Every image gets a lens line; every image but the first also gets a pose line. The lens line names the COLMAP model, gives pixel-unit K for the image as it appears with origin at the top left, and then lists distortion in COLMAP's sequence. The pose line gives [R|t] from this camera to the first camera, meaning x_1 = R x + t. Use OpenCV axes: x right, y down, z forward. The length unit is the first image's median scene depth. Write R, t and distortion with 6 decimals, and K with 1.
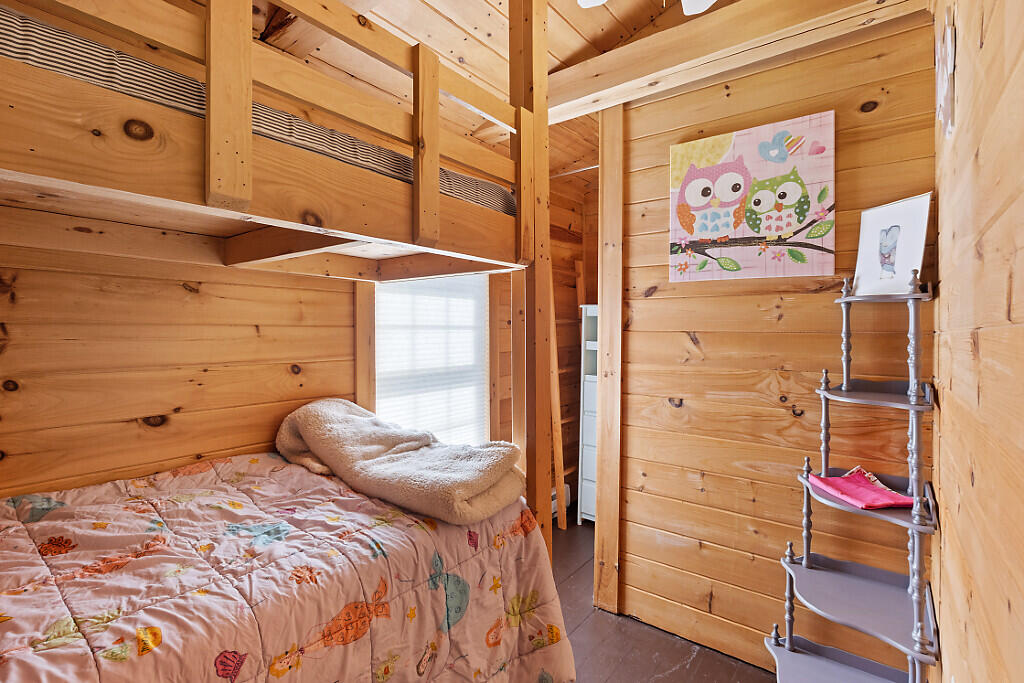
lens RADIAL K [[487.3, 0, 505.6], [0, 487.3, 324.8], [0, 0, 1]] dist [-0.004513, 0.000074]
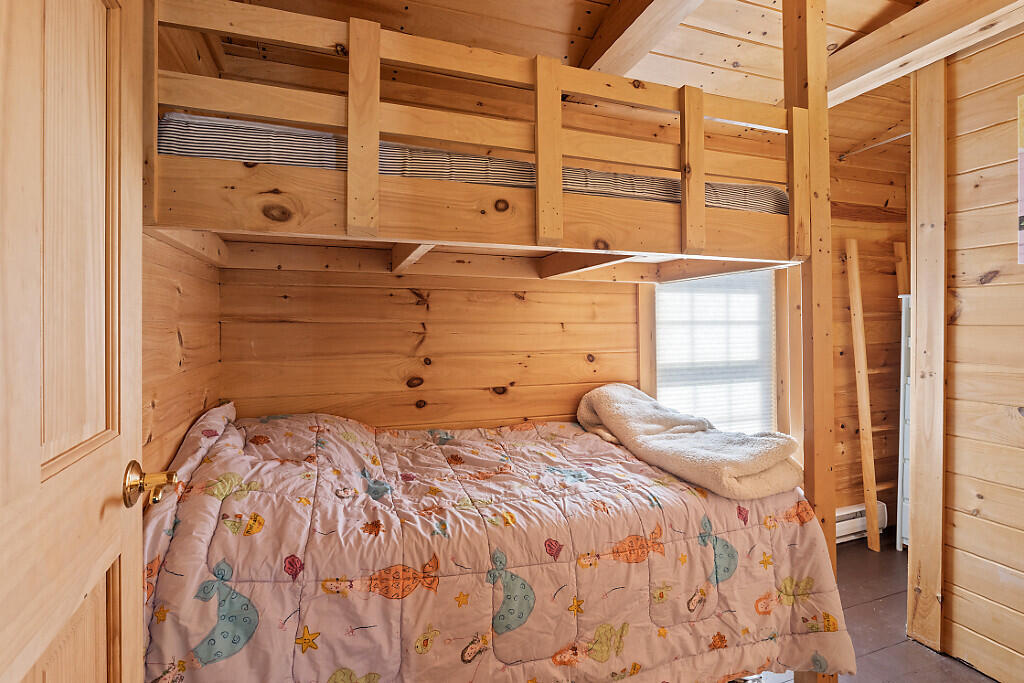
lens RADIAL K [[487.3, 0, 509.9], [0, 487.3, 322.0], [0, 0, 1]] dist [-0.004513, 0.000074]
pose [[0.843695, -0.010899, -0.536713, 0.074275], [0.011867, 0.999928, -0.001651, -0.000740], [0.536692, -0.004977, 0.843764, -0.186974]]
